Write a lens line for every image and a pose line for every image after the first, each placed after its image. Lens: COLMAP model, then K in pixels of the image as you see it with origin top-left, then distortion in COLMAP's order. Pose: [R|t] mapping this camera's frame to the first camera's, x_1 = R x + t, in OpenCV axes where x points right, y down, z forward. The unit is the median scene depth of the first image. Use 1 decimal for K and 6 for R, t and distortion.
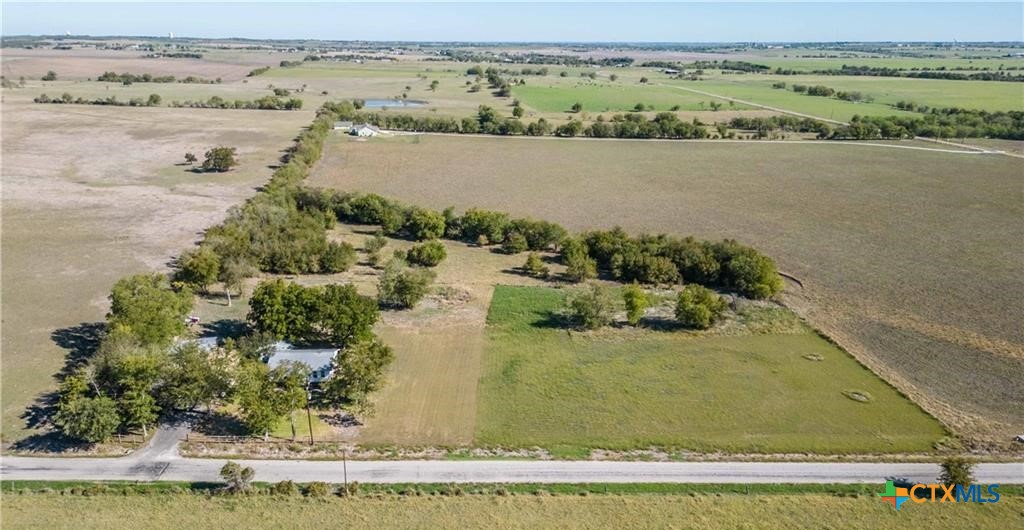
lens RADIAL K [[736.4, 0, 517.8], [0, 736.4, 306.6], [0, 0, 1]] dist [0.075948, -0.081430]
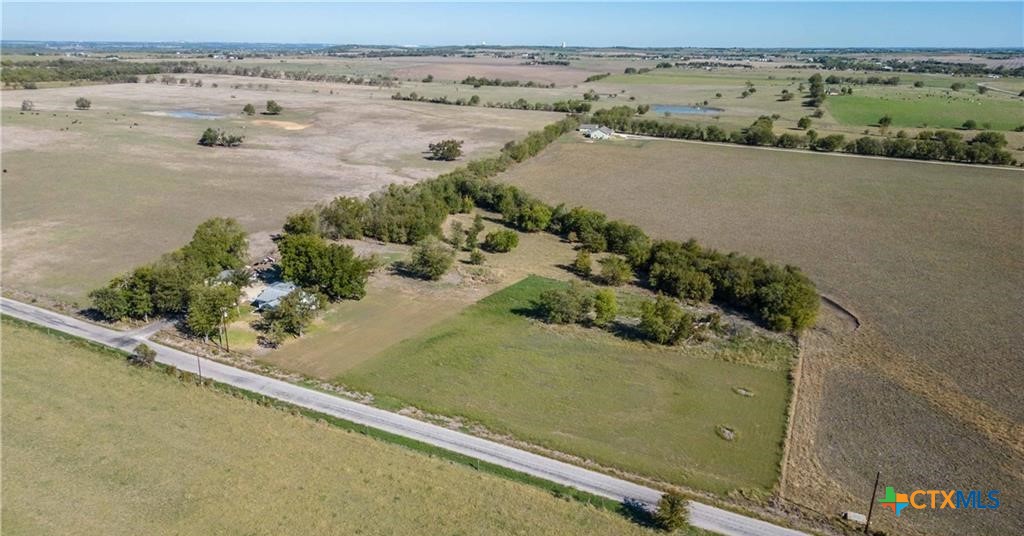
lens RADIAL K [[800.5, 0, 512.0], [0, 800.5, 268.0], [0, 0, 1]] dist [0.088467, -0.116074]
pose [[0.856871, 0.137157, -0.496951, 0.205651], [-0.175461, 0.983999, -0.030958, 0.000324], [0.484754, 0.113723, 0.867226, 0.004175]]
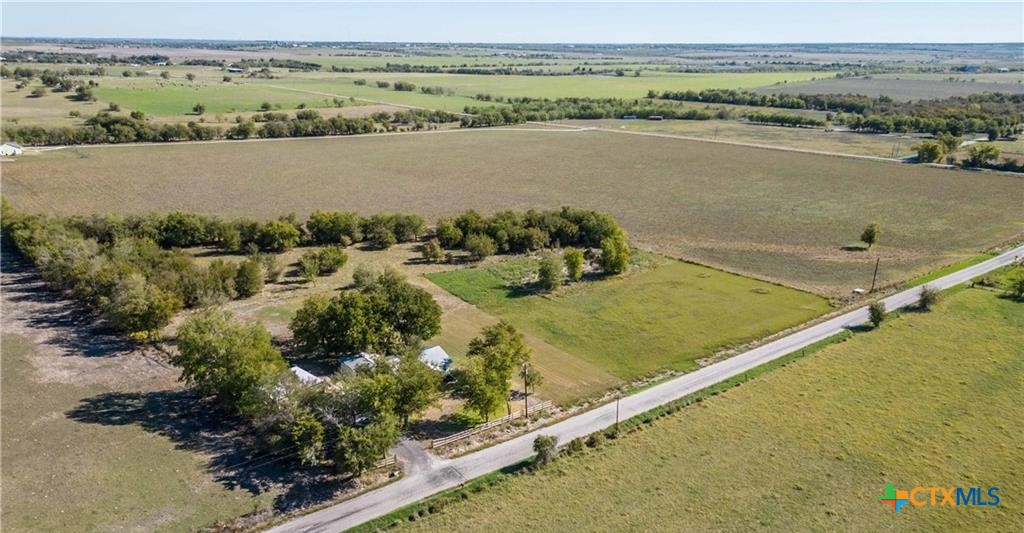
lens RADIAL K [[782.8, 0, 512.0], [0, 782.8, 266.5], [0, 0, 1]] dist [0.090252, -0.105094]
pose [[0.786701, -0.167732, 0.594110, -0.234027], [0.204371, 0.978877, 0.005740, -0.008909], [-0.582524, 0.116903, 0.804363, 0.022147]]
